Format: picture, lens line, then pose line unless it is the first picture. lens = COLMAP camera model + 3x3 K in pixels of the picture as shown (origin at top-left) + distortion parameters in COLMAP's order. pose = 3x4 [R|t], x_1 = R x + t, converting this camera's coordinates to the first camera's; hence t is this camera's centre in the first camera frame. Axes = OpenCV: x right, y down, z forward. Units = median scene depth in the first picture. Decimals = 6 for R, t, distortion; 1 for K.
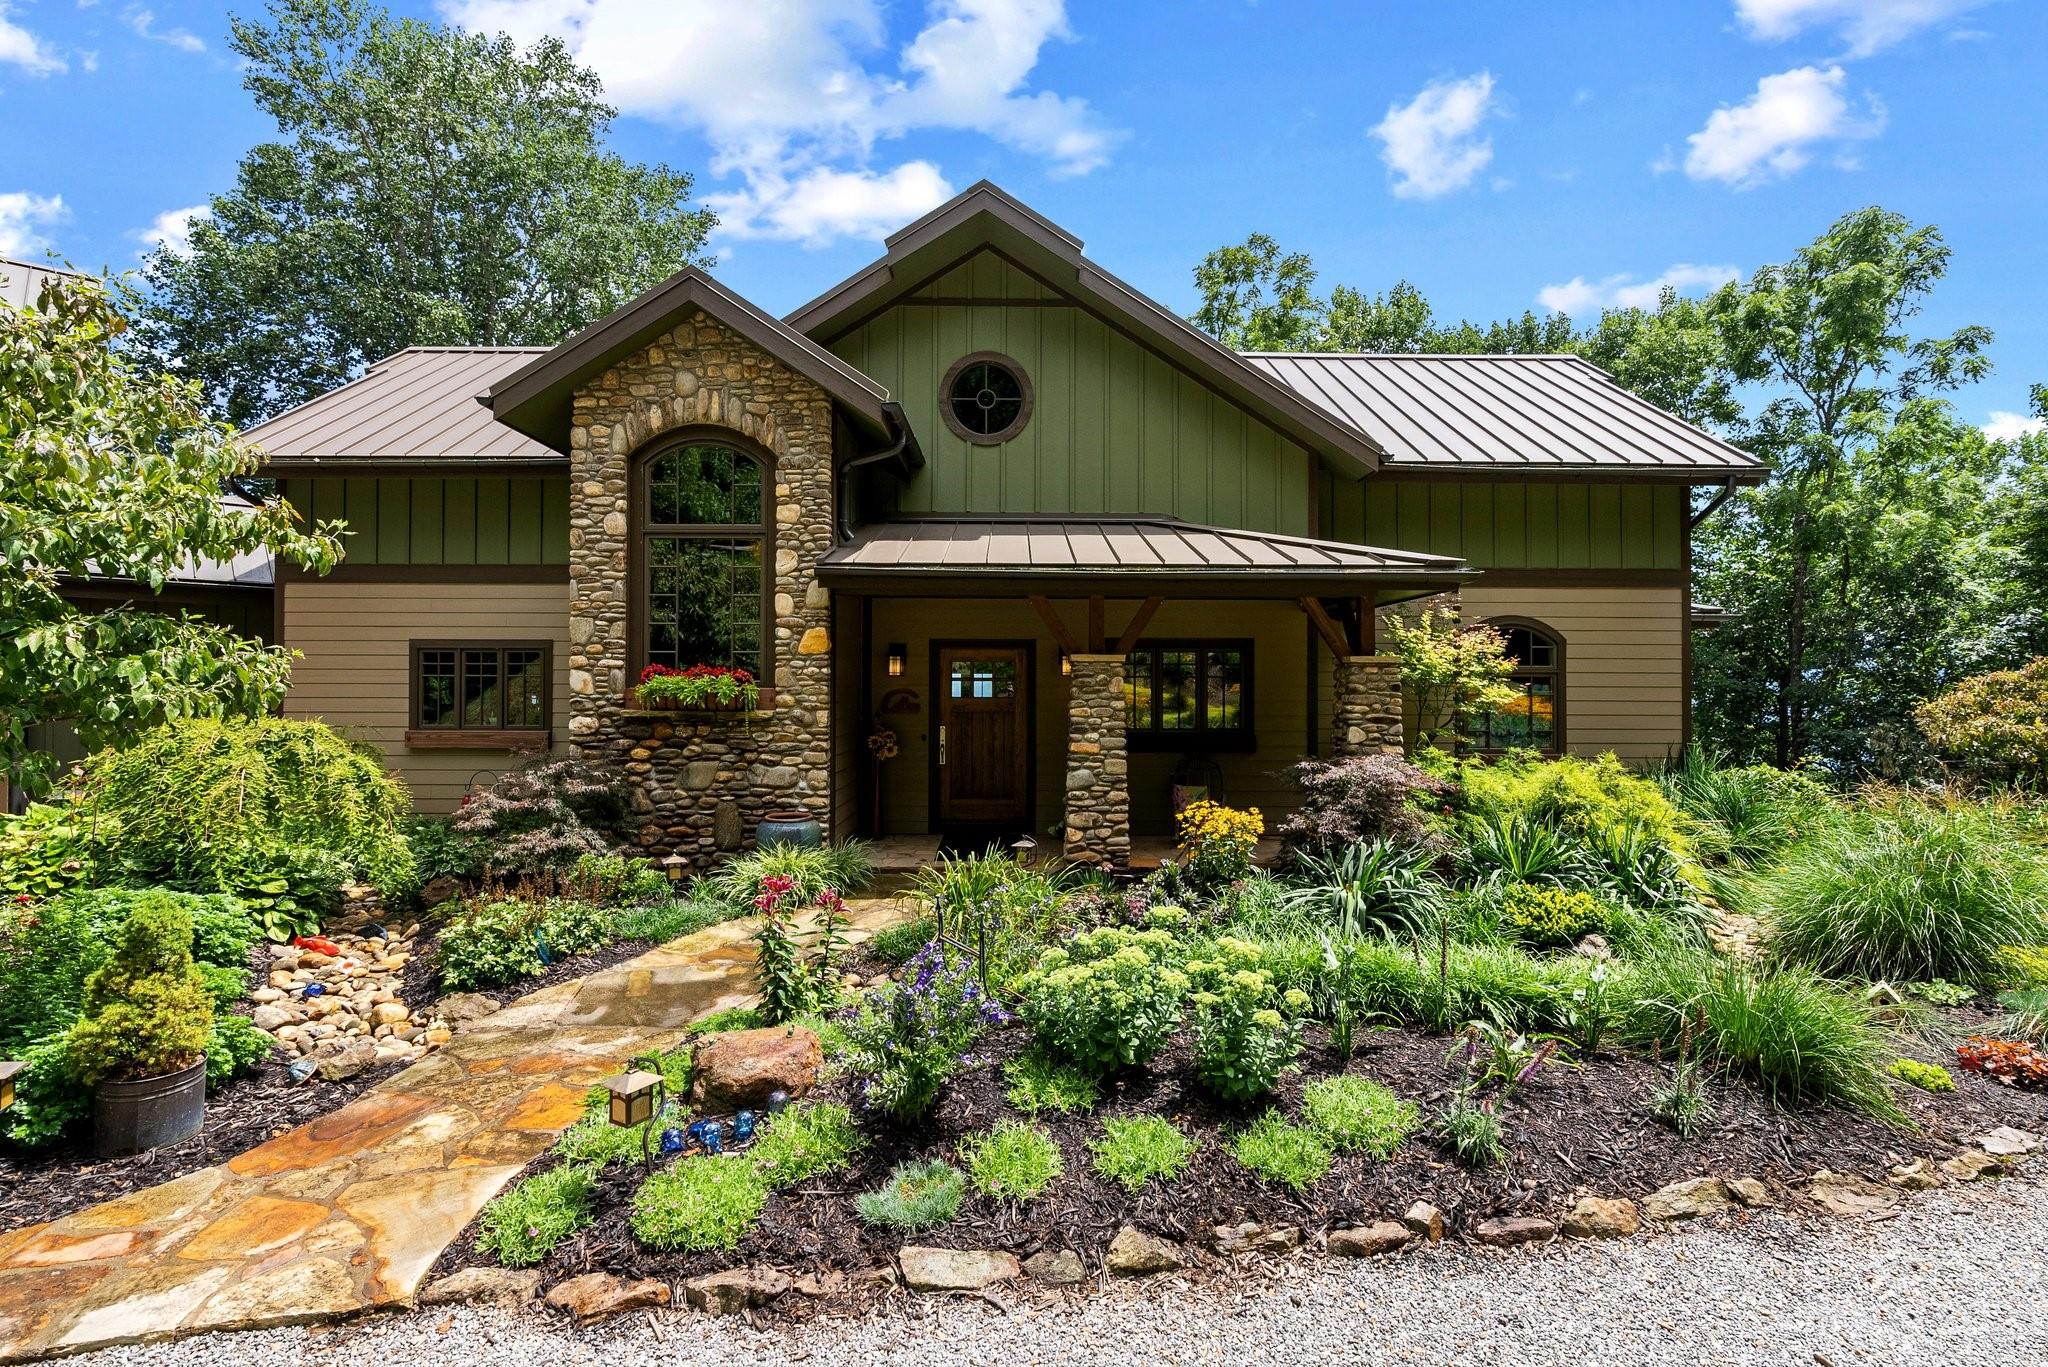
lens RADIAL K [[926.0, 0, 1024.0], [0, 926.0, 683.5], [0, 0, 1]] dist [-0.013019, 0.002013]
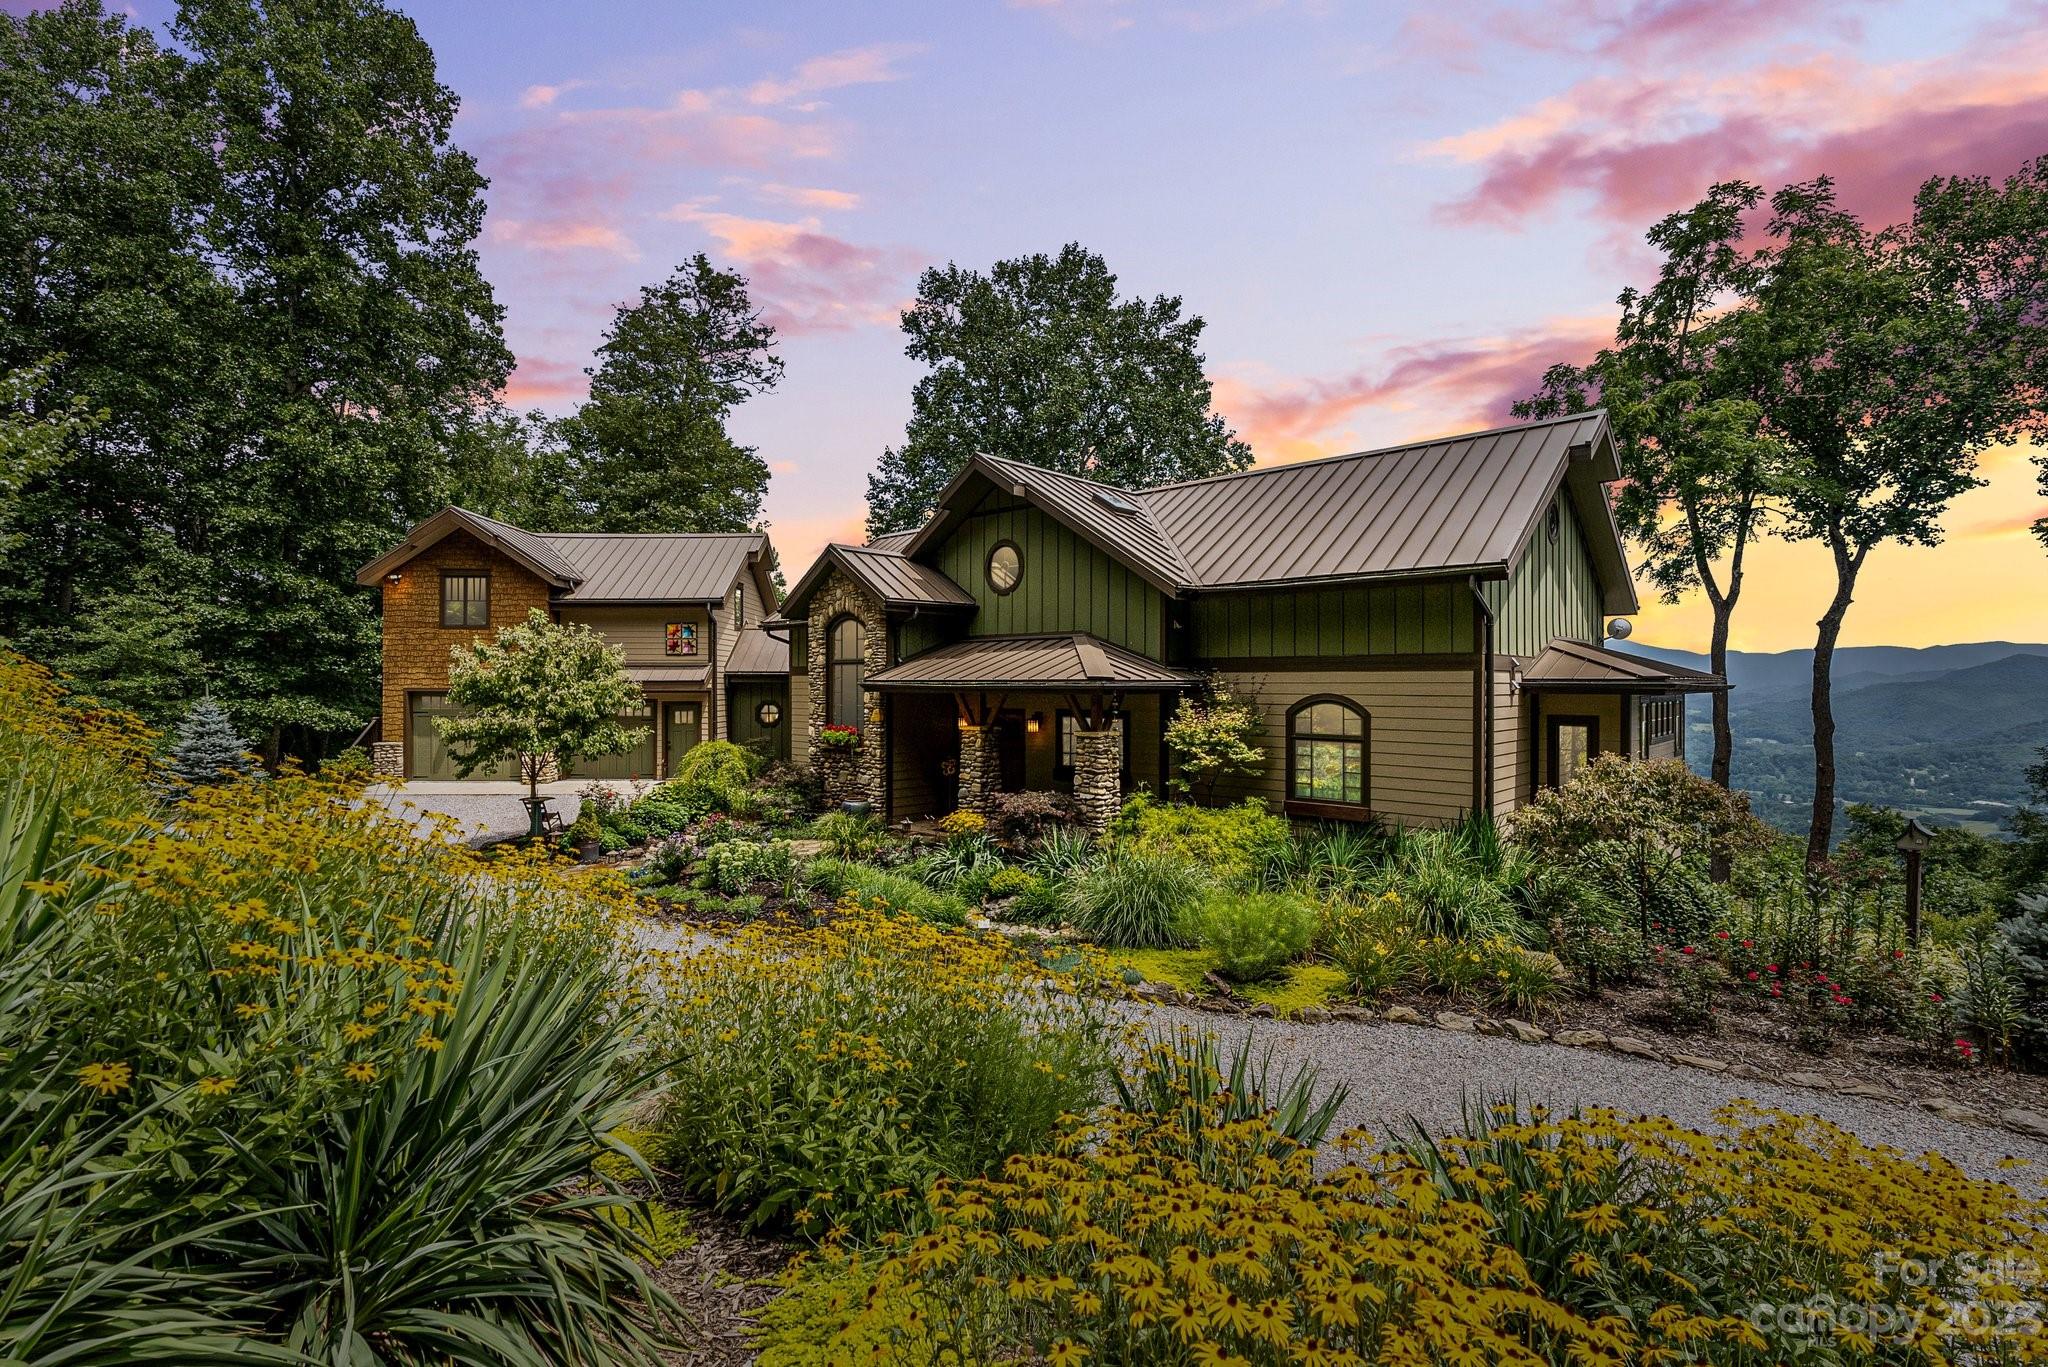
lens RADIAL K [[926.0, 0, 1024.0], [0, 926.0, 683.5], [0, 0, 1]] dist [-0.013019, 0.002013]
pose [[0.715366, -0.000226, -0.698750, 1.443648], [0.006032, 0.999965, 0.005852, -0.126538], [0.698724, -0.008402, 0.715342, -0.241031]]
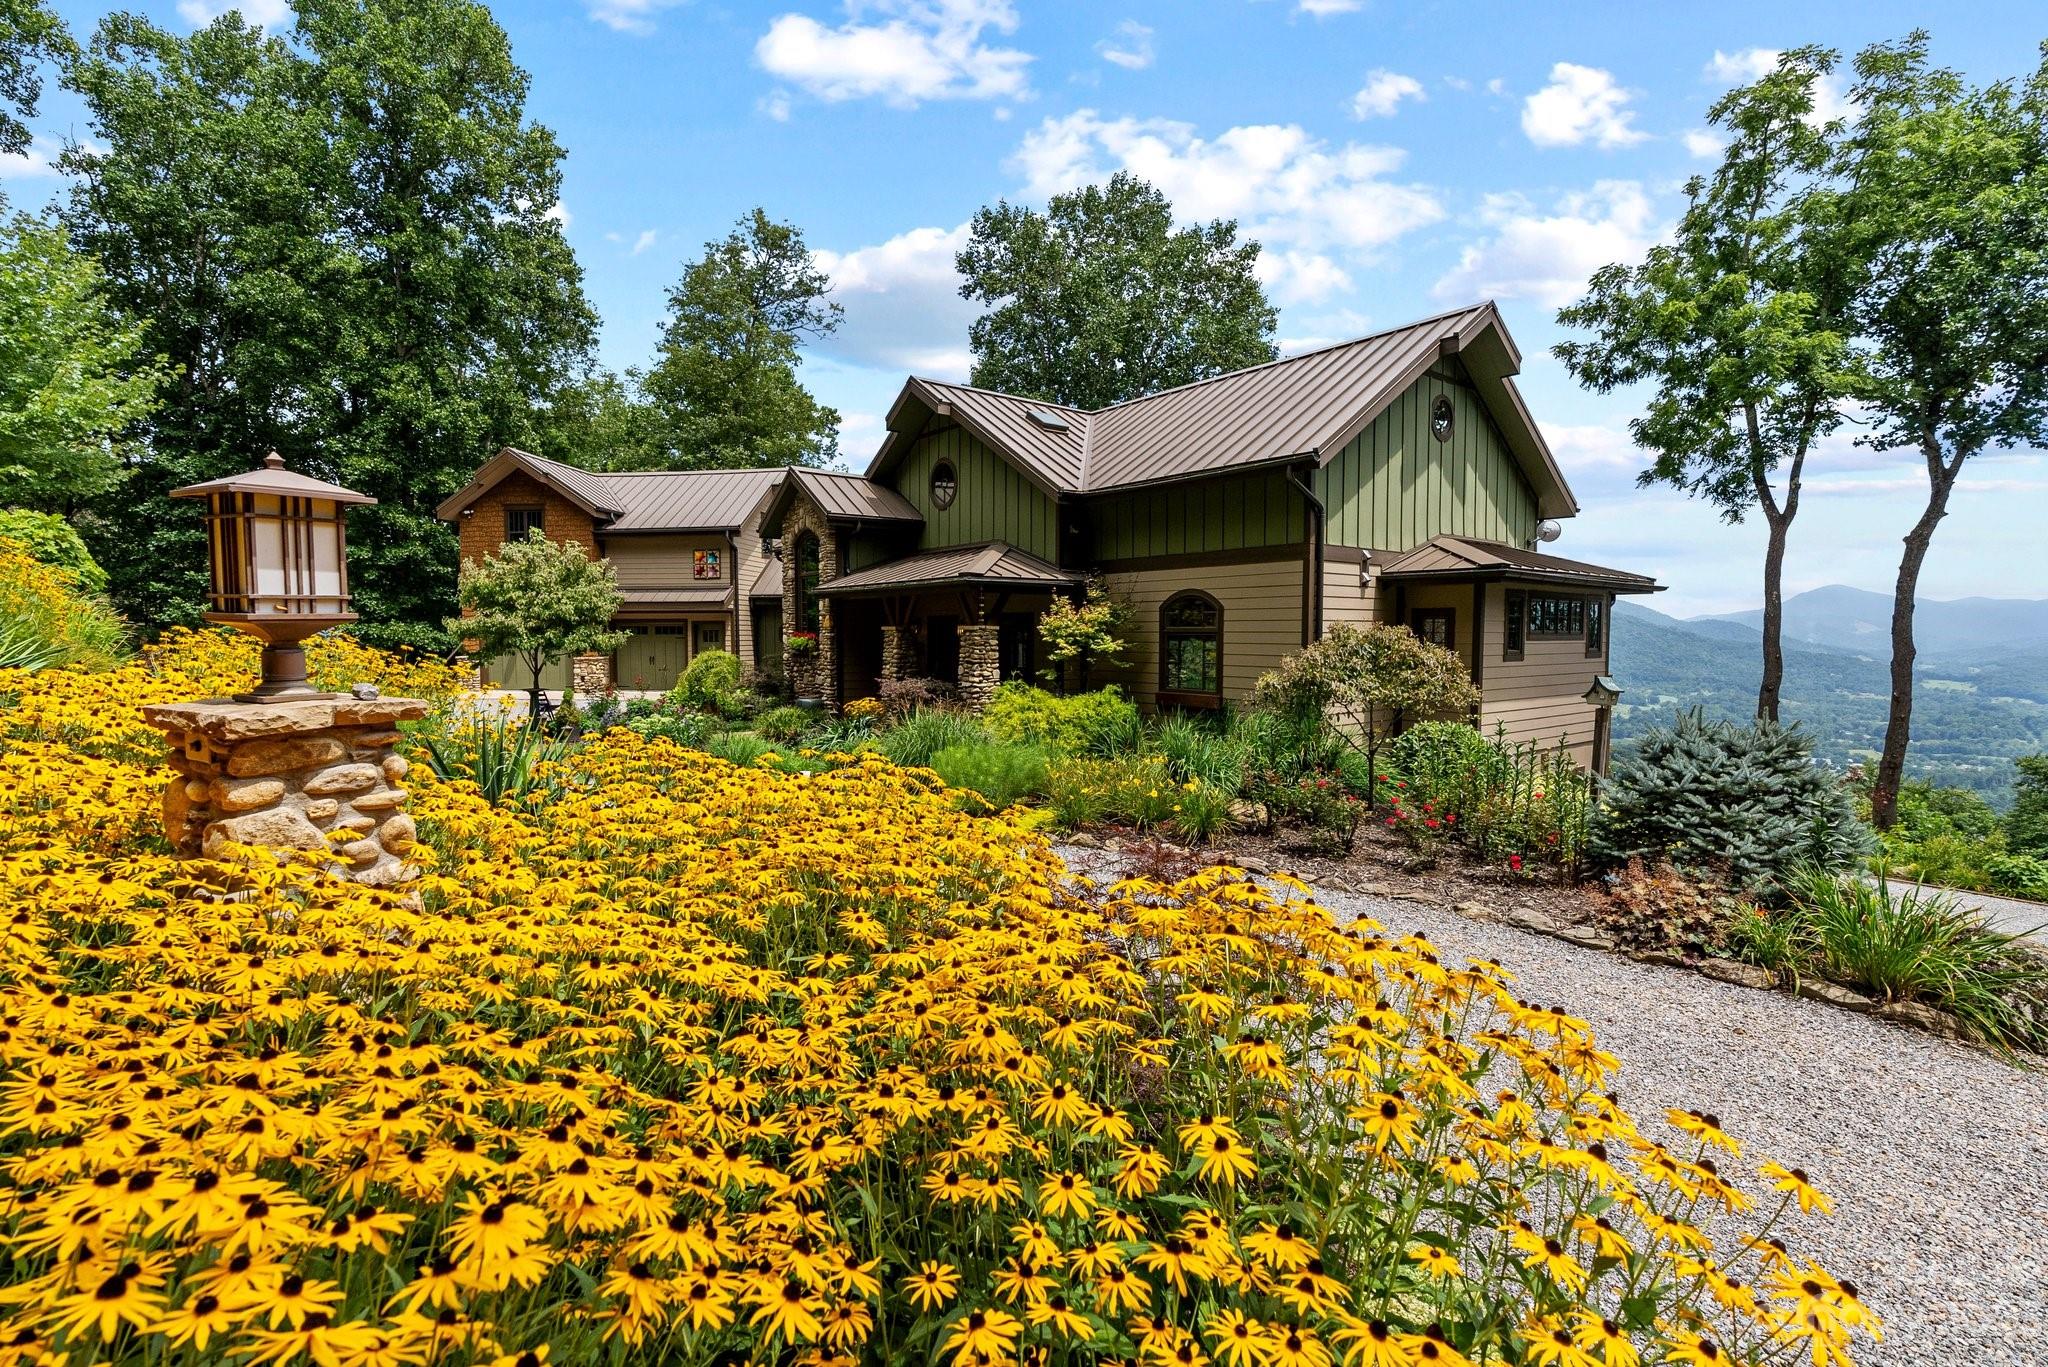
lens RADIAL K [[924.3, 0, 1024.0], [0, 924.3, 683.5], [0, 0, 1]] dist [-0.010824, 0.001529]
pose [[0.603490, 0.042056, -0.796260, 1.876289], [0.006880, 0.998296, 0.057941, -0.021733], [0.797341, -0.040446, 0.602173, 0.012055]]
